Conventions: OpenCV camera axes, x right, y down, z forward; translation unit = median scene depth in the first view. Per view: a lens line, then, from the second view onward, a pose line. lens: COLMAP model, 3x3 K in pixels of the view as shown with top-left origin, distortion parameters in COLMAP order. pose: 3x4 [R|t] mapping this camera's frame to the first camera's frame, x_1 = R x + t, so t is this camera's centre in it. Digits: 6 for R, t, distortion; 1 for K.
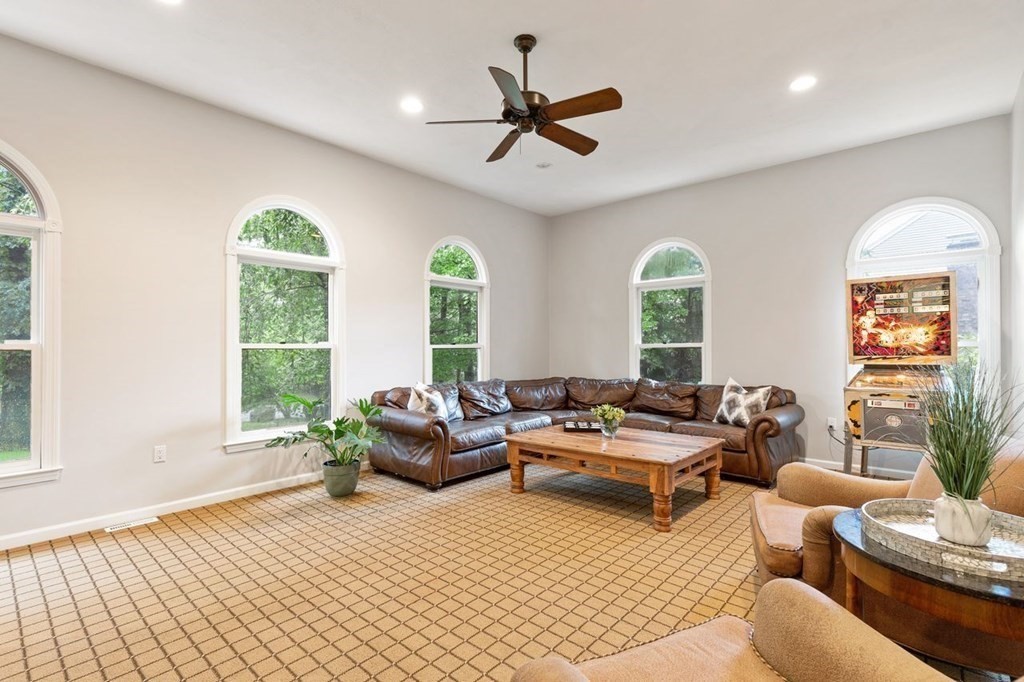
lens RADIAL K [[477.3, 0, 512.0], [0, 477.3, 341.0], [0, 0, 1]] dist [0.008775, -0.000020]
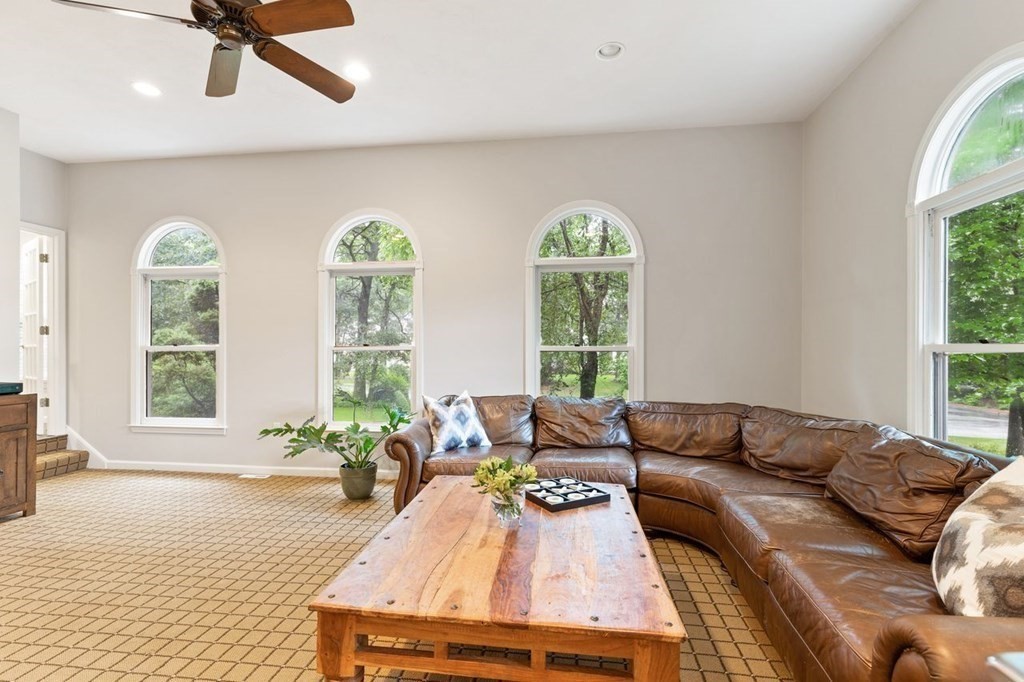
lens RADIAL K [[473.0, 0, 507.3], [0, 473.0, 349.6], [0, 0, 1]] dist [0.002003, -0.000191]
pose [[0.558169, 0.002945, -0.829722, 0.648182], [0.008504, 0.999921, 0.009269, 0.008173], [0.829684, -0.012229, 0.558100, 0.731122]]
